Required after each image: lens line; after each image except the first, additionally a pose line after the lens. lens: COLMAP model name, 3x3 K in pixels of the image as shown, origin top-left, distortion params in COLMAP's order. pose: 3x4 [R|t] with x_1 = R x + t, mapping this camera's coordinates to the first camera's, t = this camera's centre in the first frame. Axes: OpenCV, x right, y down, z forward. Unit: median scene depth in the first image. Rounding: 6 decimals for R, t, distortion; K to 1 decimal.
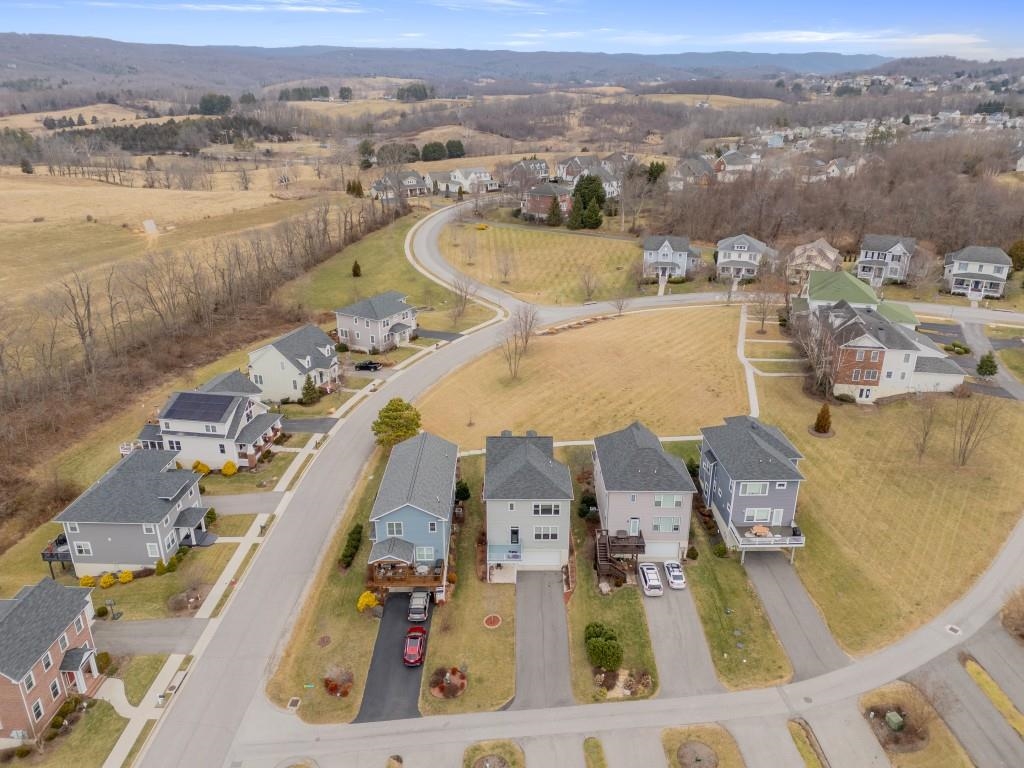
lens RADIAL K [[751.1, 0, 512.0], [0, 751.1, 384.0], [0, 0, 1]] dist [0.097789, -0.109808]
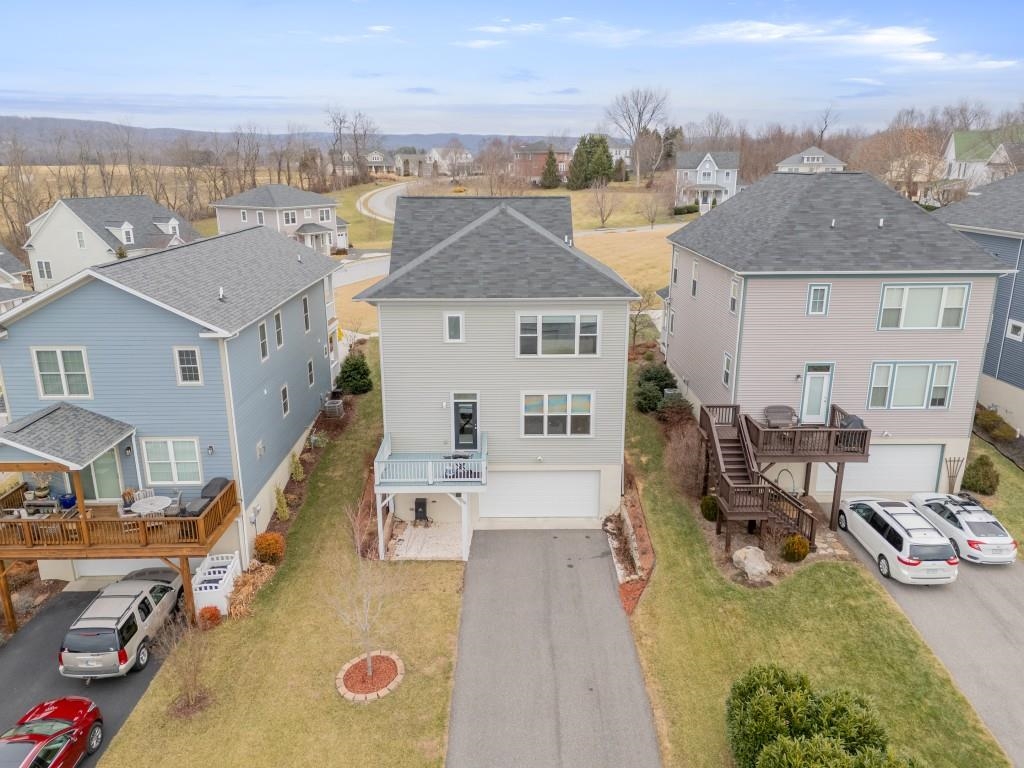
lens RADIAL K [[751.1, 0, 512.0], [0, 751.1, 384.0], [0, 0, 1]] dist [0.097789, -0.109808]
pose [[0.999944, -0.006451, 0.008375, 0.022141], [0.007268, 0.994803, -0.101557, 0.220667], [-0.007676, 0.101612, 0.994794, 0.666587]]
